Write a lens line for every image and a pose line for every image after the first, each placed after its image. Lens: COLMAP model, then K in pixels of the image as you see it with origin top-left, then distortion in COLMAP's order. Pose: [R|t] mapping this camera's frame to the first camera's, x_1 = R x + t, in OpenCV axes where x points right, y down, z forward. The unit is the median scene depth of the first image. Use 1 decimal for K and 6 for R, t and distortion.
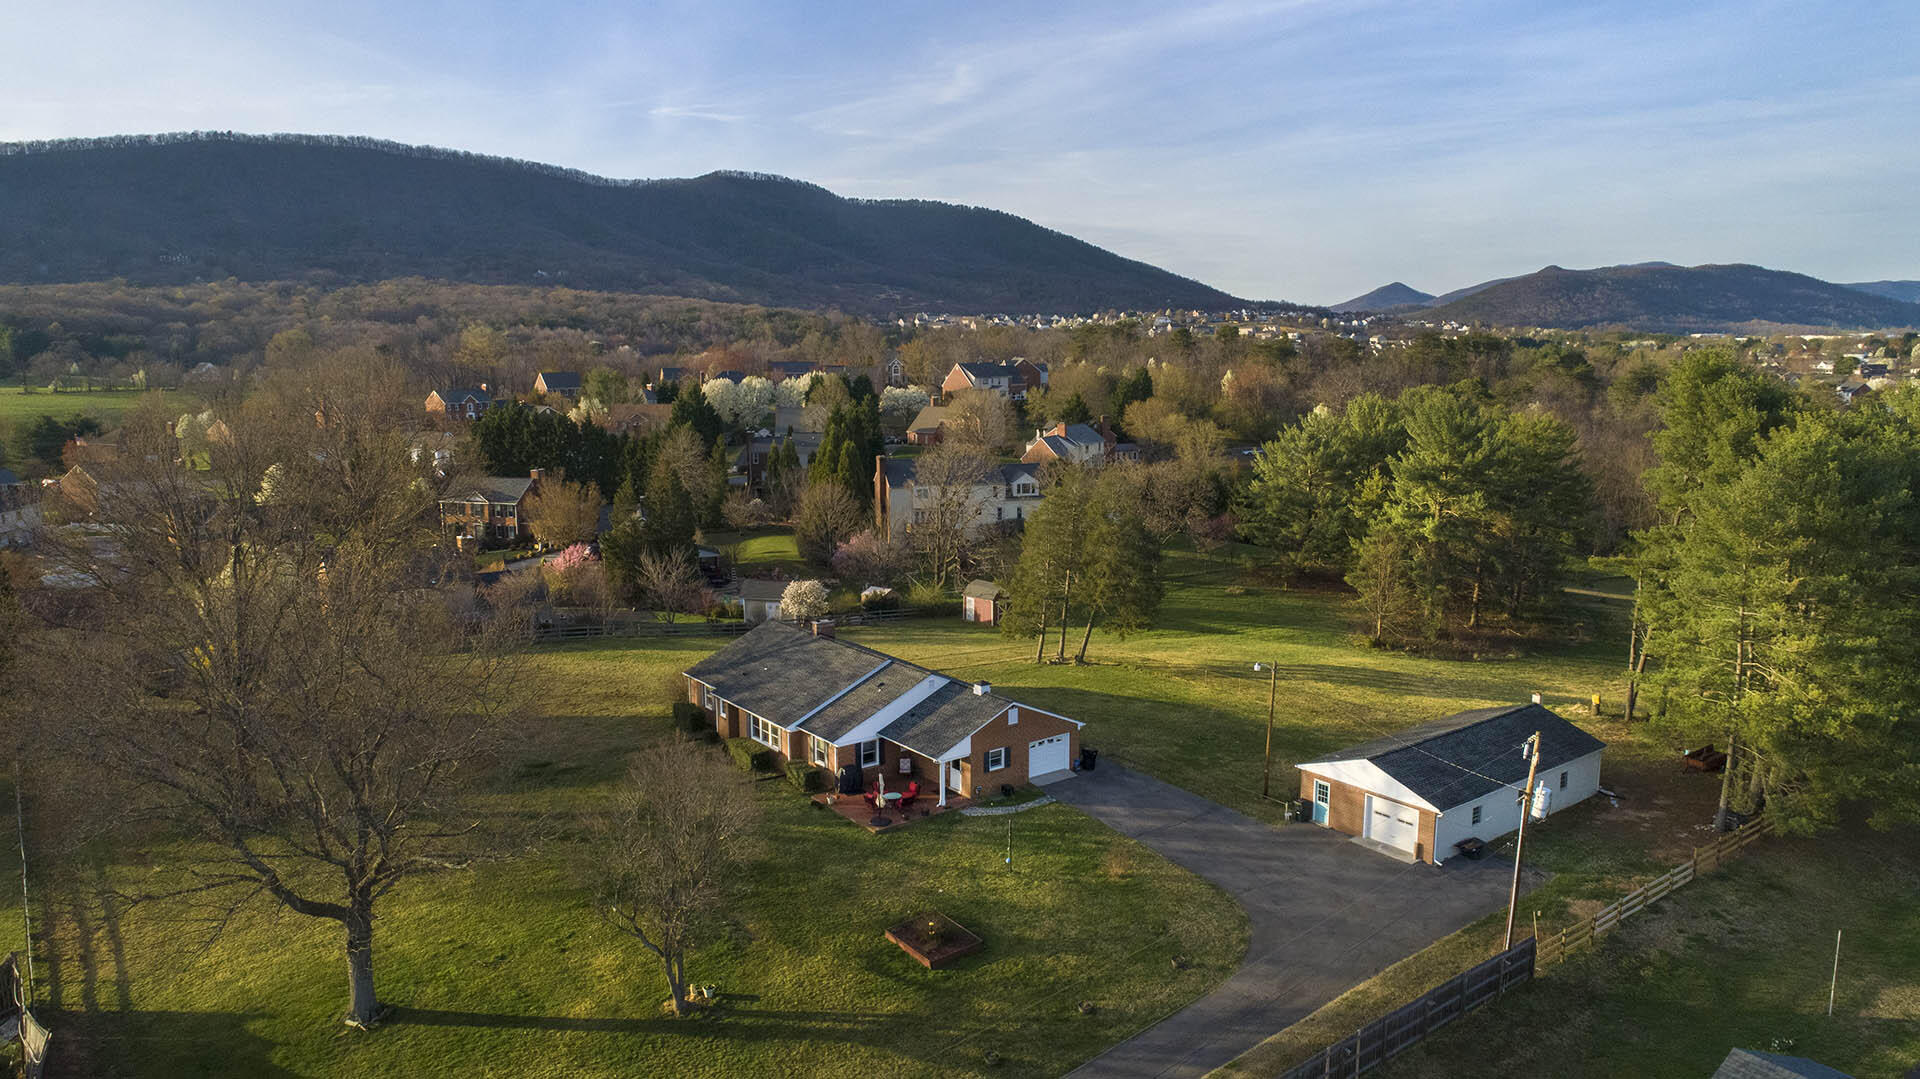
lens RADIAL K [[1284.4, 0, 964.0], [0, 1284.4, 541.1], [0, 0, 1]] dist [-0.012832, 0.004047]
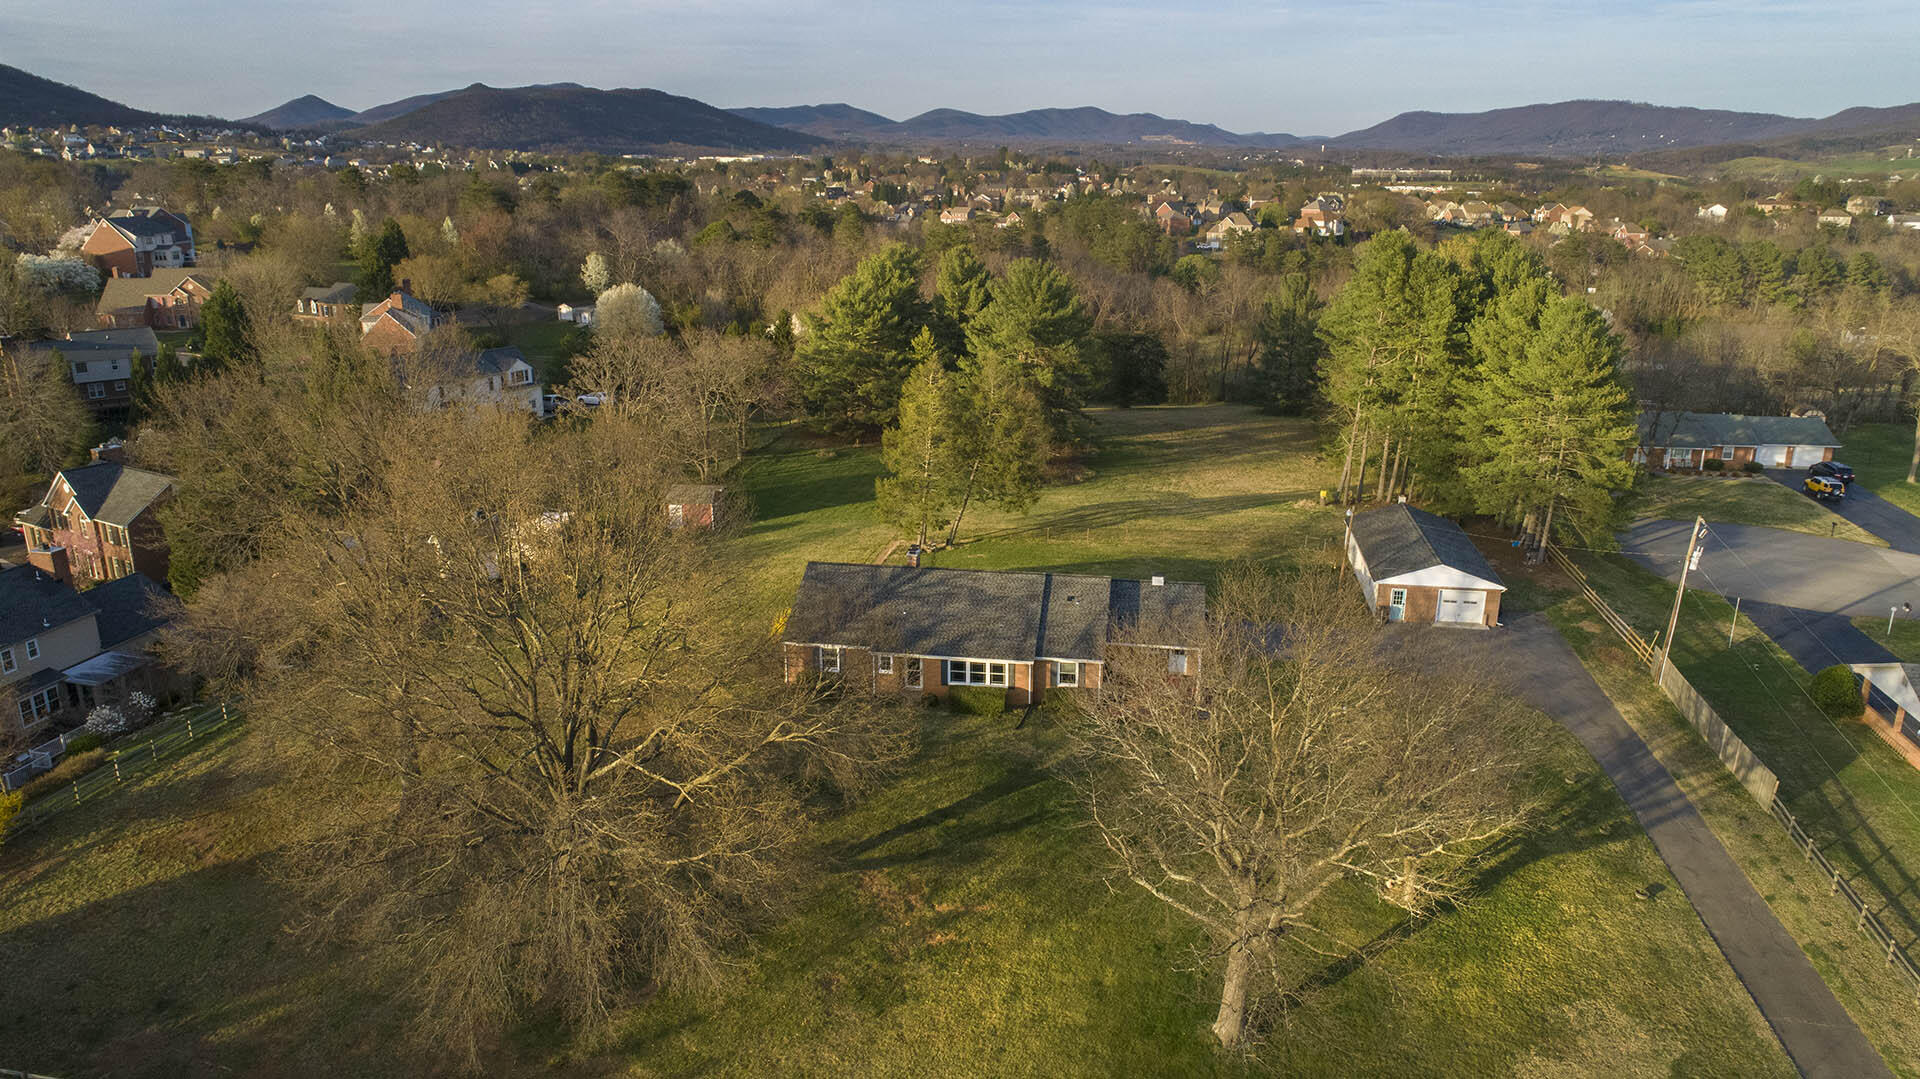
lens RADIAL K [[1284.4, 0, 958.1], [0, 1284.4, 539.7], [0, 0, 1]] dist [-0.012832, 0.004047]
pose [[0.718610, -0.195086, 0.667488, -0.463397], [0.104746, 0.979259, 0.173438, -0.069295], [-0.687479, -0.054718, 0.724140, 0.186503]]
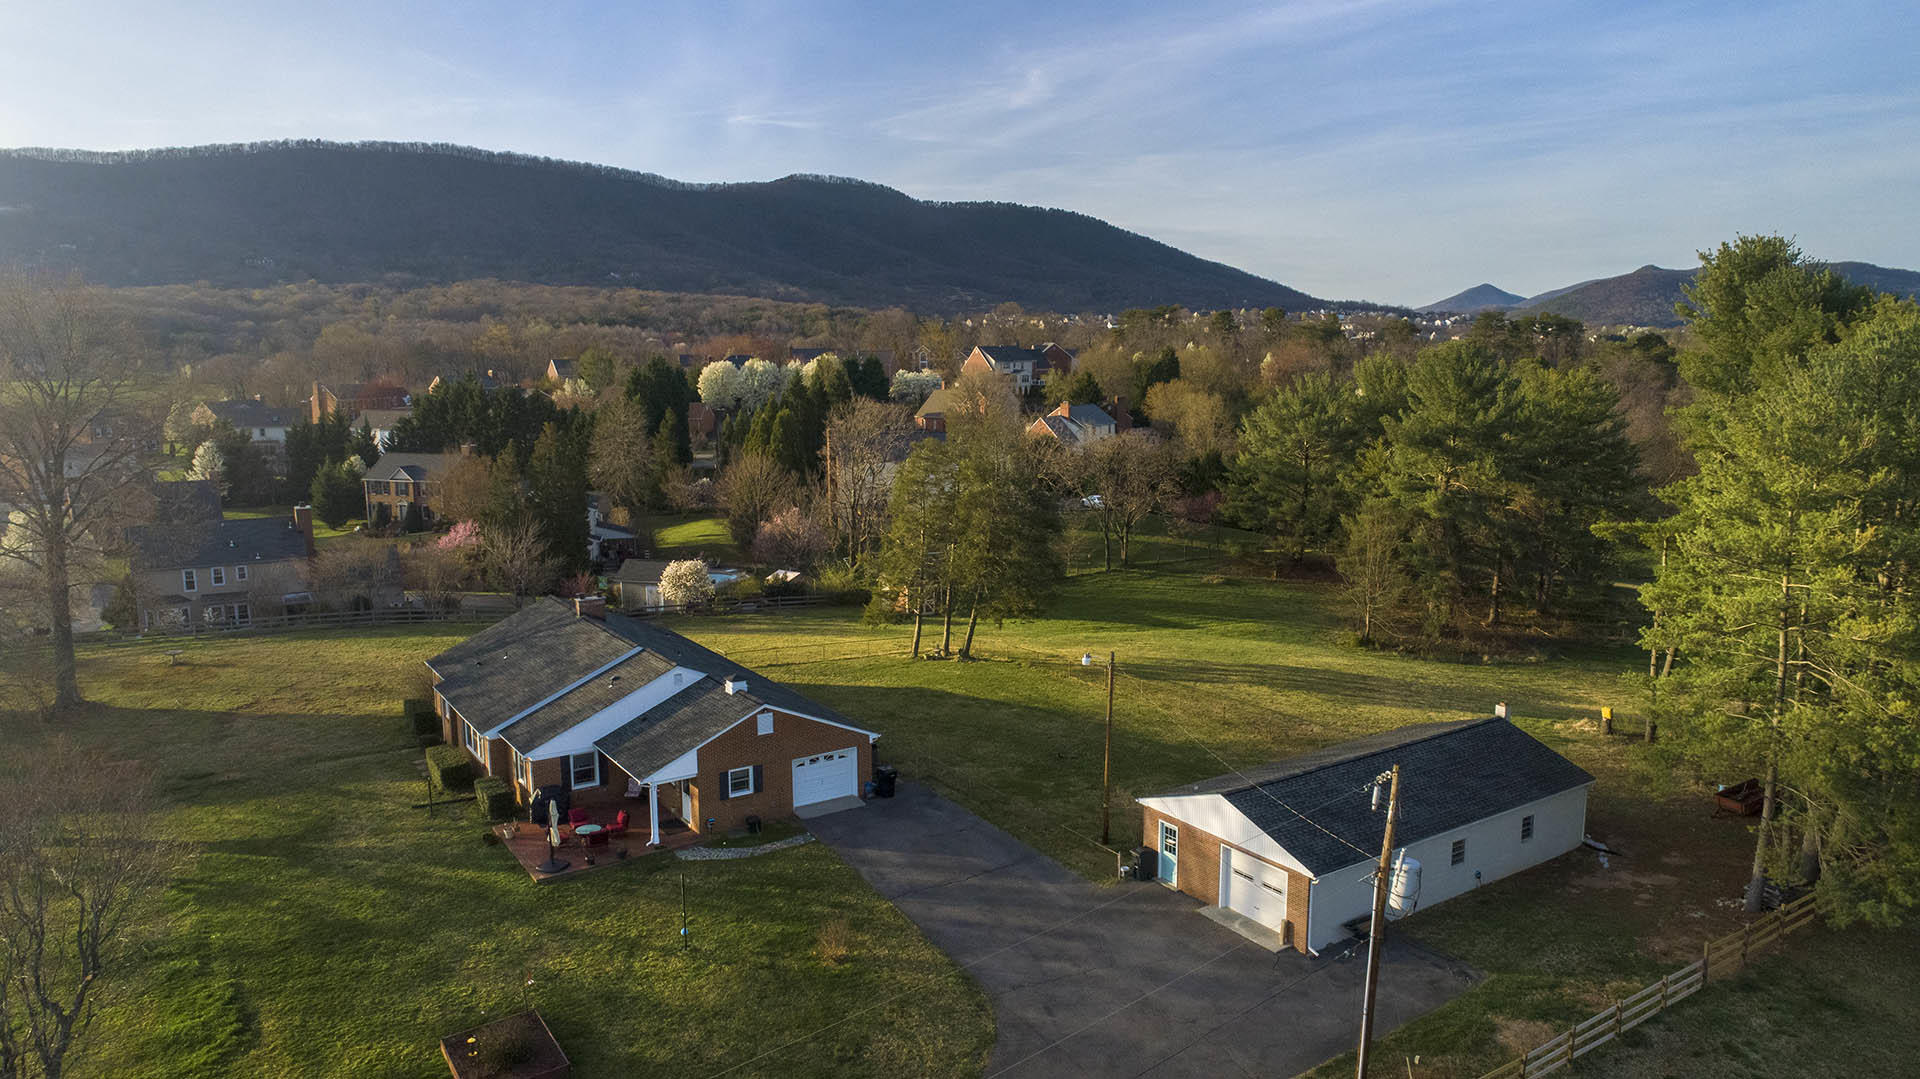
lens RADIAL K [[1284.4, 0, 963.7], [0, 1284.4, 537.6], [0, 0, 1]] dist [-0.012832, 0.004047]
pose [[0.998116, 0.006669, -0.060984, 0.106857], [-0.007038, 0.999958, -0.005849, 0.018336], [0.060943, 0.006267, 0.998122, 0.148974]]
